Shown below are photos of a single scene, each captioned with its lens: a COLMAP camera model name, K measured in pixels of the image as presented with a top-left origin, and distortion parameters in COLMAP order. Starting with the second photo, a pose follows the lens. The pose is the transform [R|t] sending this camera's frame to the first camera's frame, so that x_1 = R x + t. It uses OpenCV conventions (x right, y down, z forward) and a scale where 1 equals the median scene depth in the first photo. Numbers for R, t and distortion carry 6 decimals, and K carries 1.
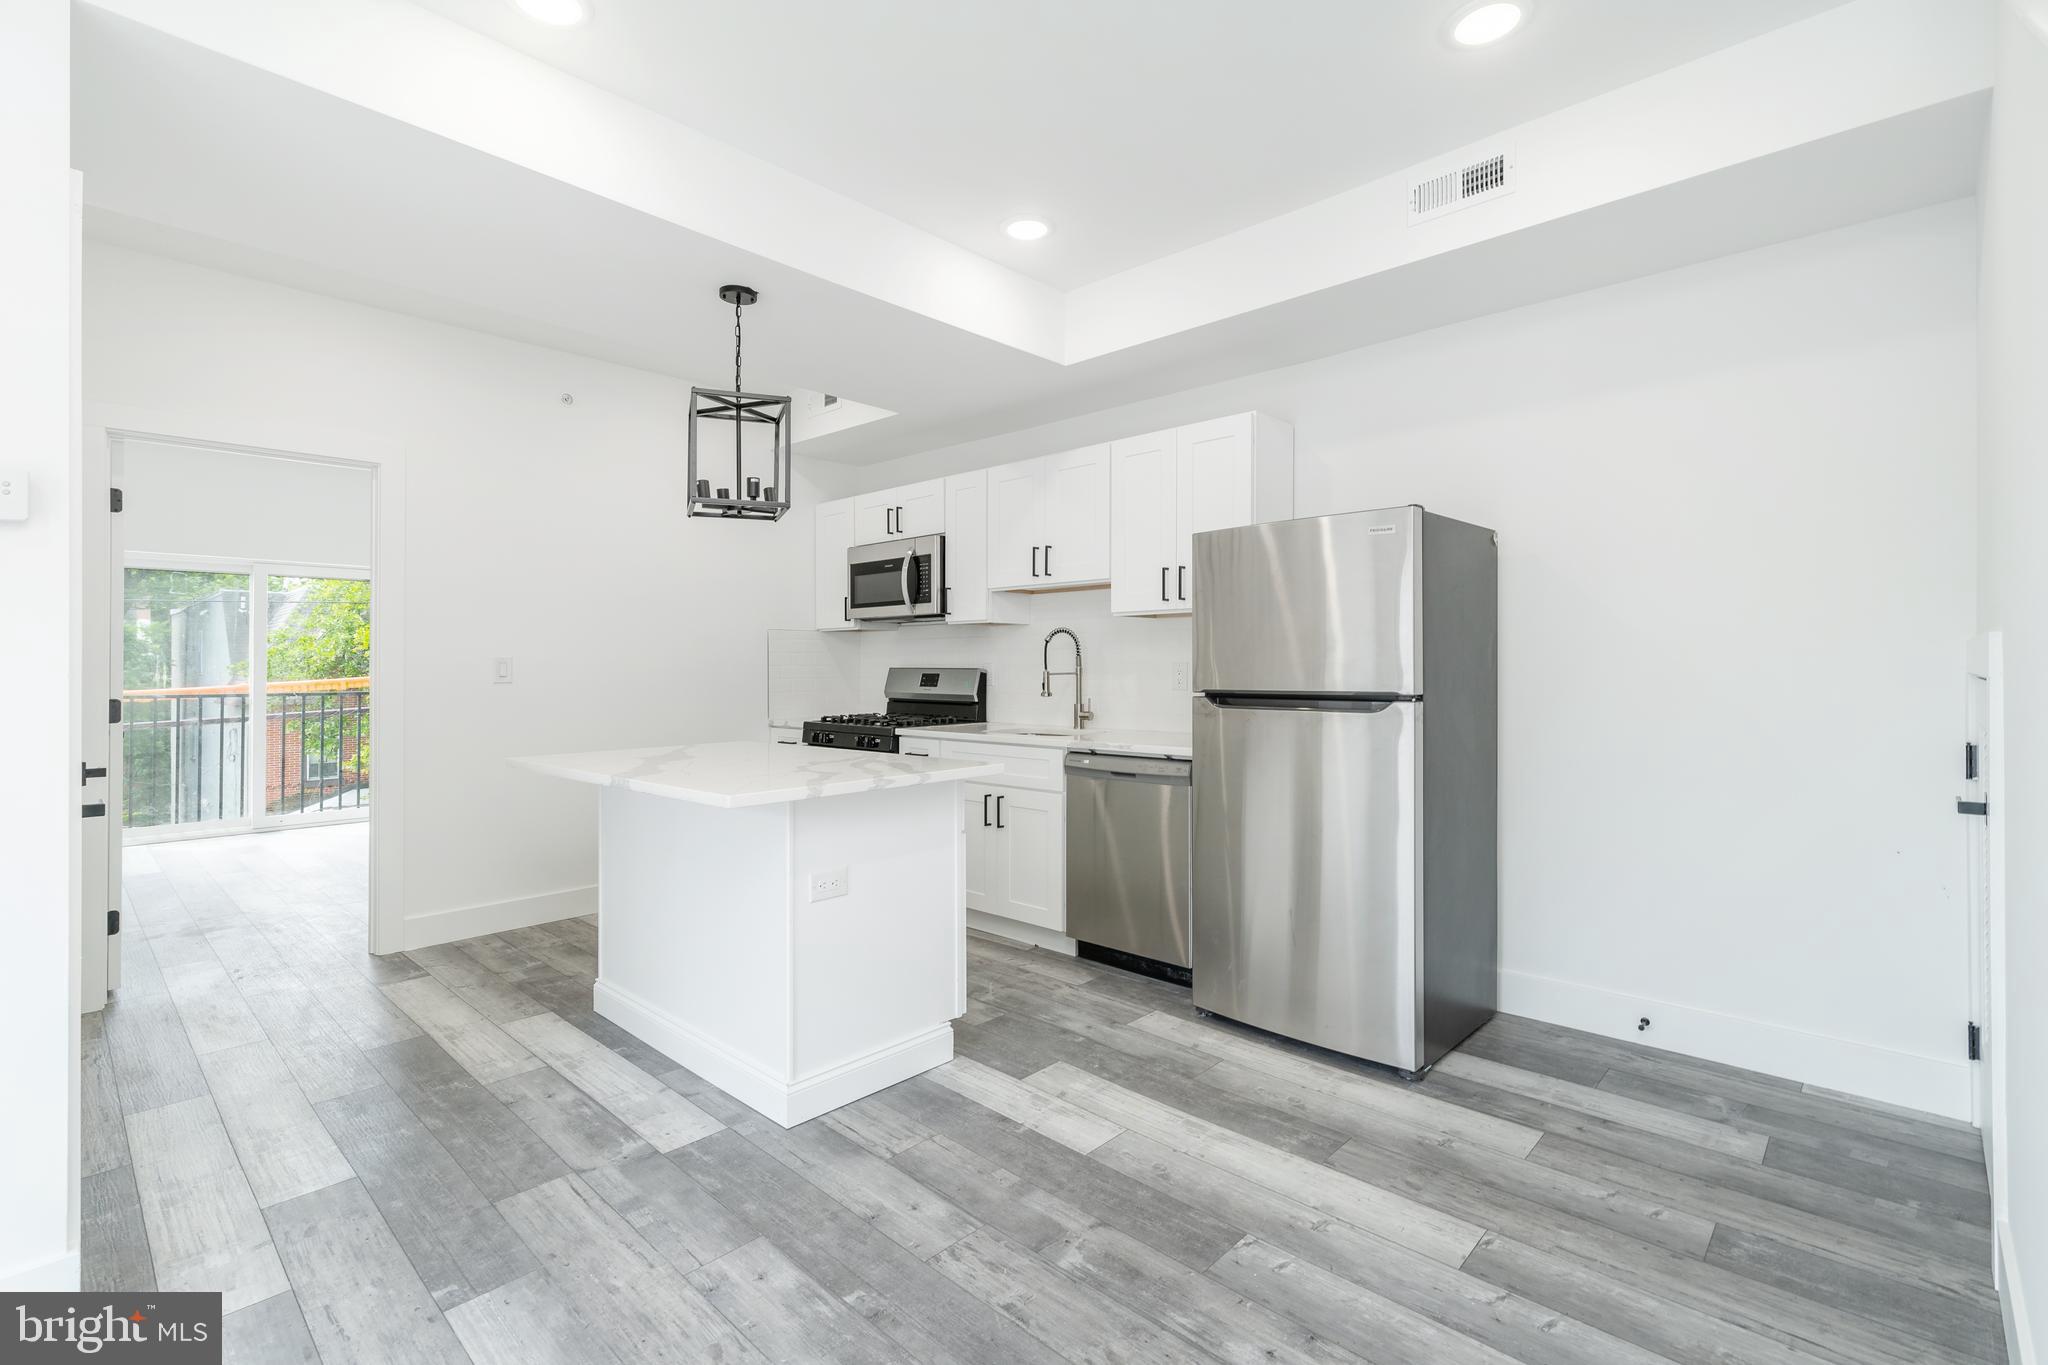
lens RADIAL K [[933.8, 0, 1019.7], [0, 933.8, 701.1], [0, 0, 1]] dist [0.002696, -0.000534]
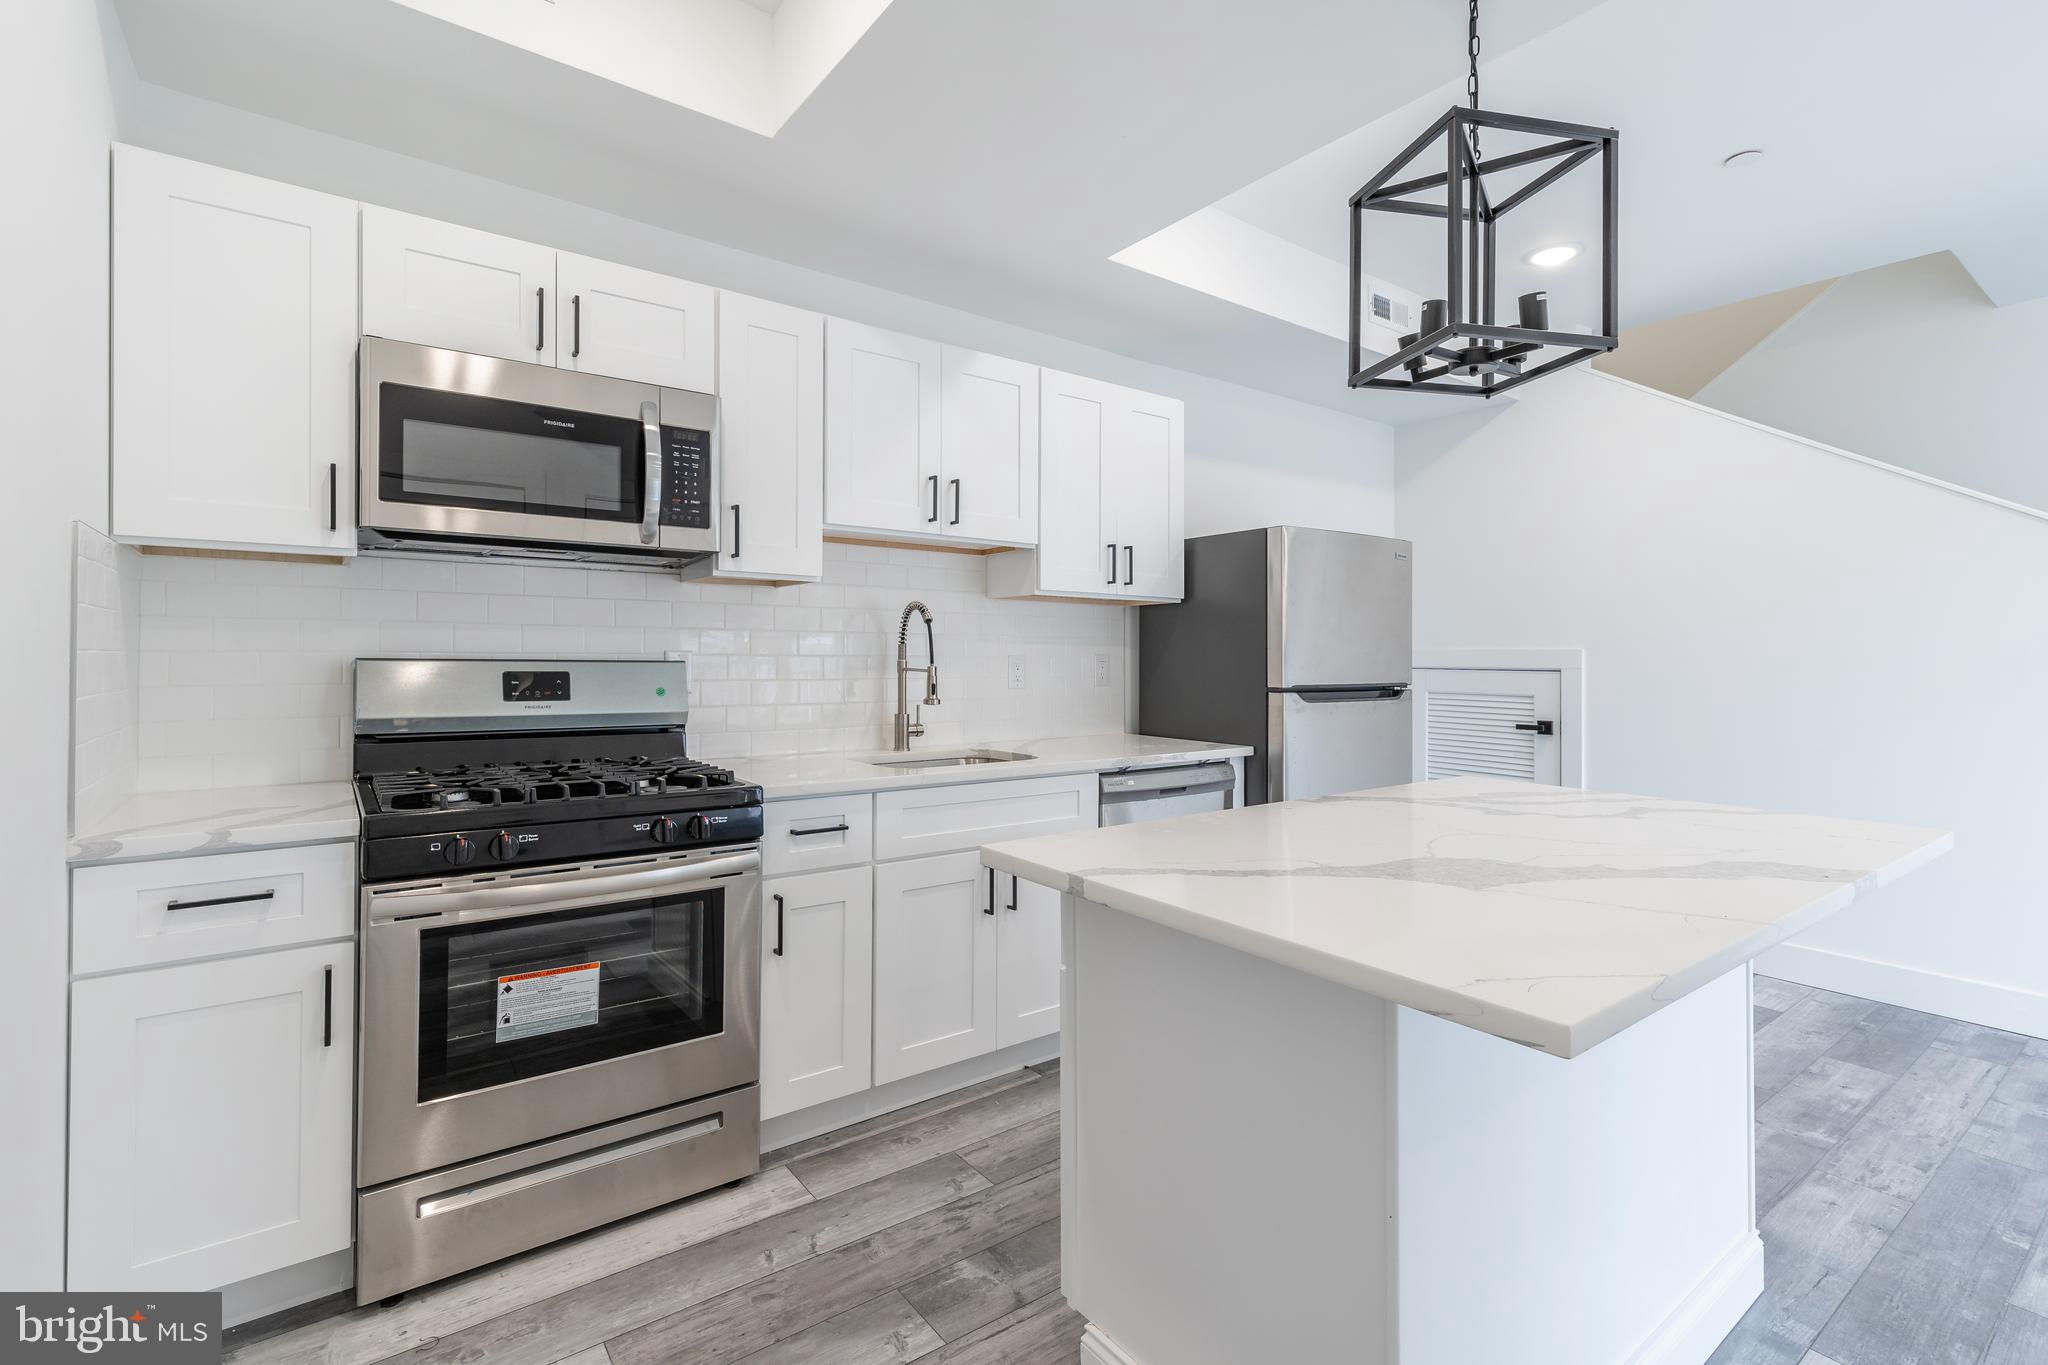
lens RADIAL K [[947.1, 0, 1029.8], [0, 947.1, 659.3], [0, 0, 1]] dist [0.003132, 0.000899]
pose [[0.159547, 0.005992, 0.987172, -0.870118], [0.030846, 0.999463, -0.011052, -0.037895], [-0.986708, 0.032213, 0.159276, 1.153388]]
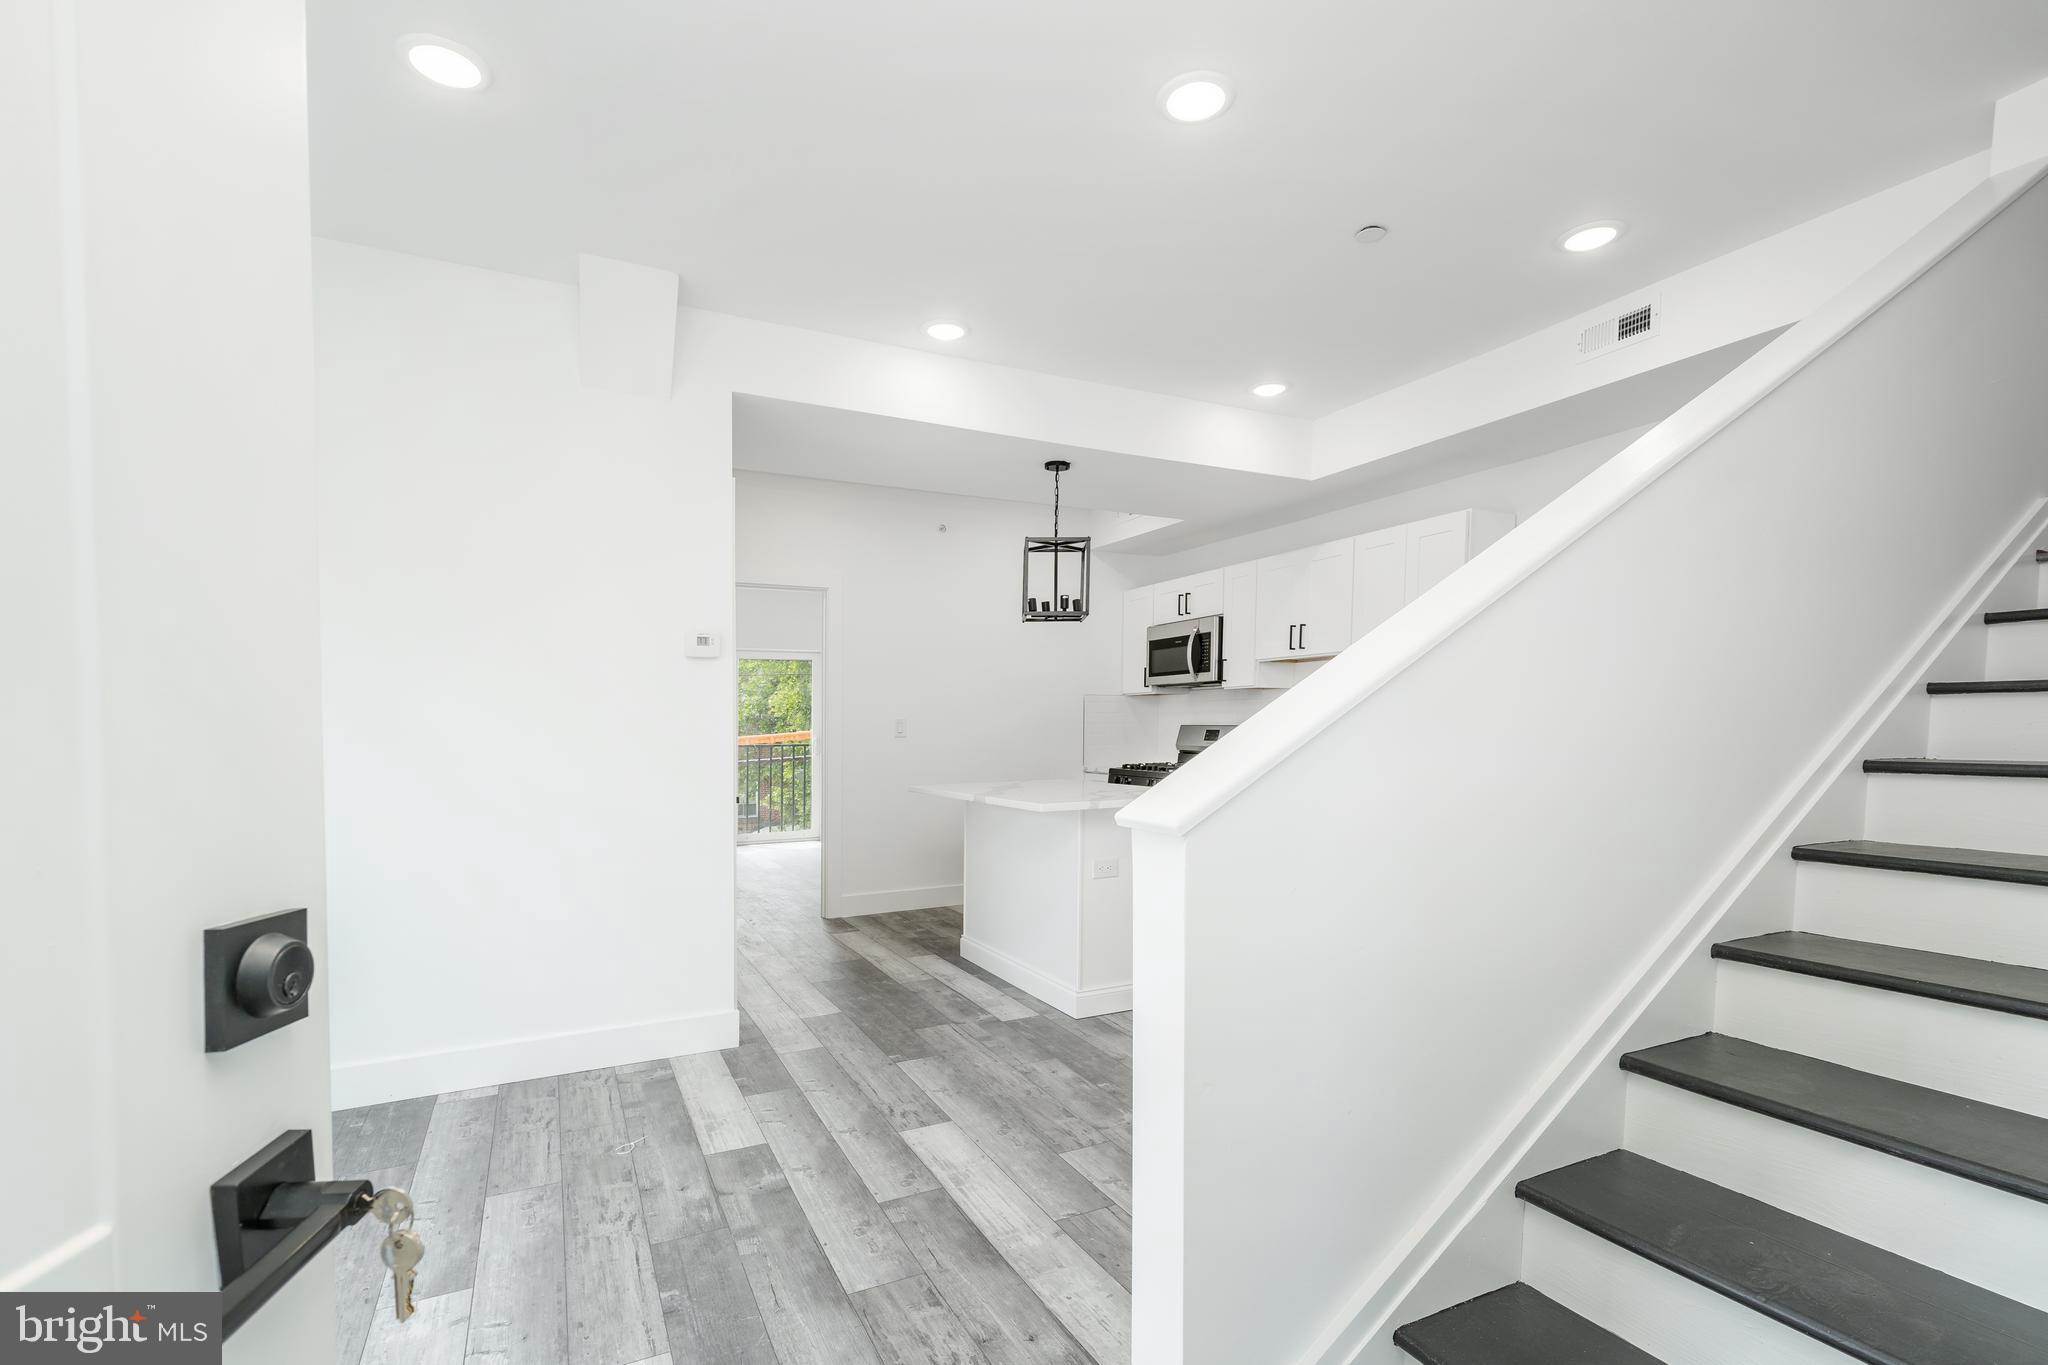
lens RADIAL K [[947.1, 0, 1029.8], [0, 947.1, 659.3], [0, 0, 1]] dist [0.003132, 0.000899]
pose [[0.942698, -0.027539, -0.332508, 0.145304], [-0.007138, 0.994695, -0.102620, 0.011661], [0.333570, 0.099113, 0.937501, -0.376247]]
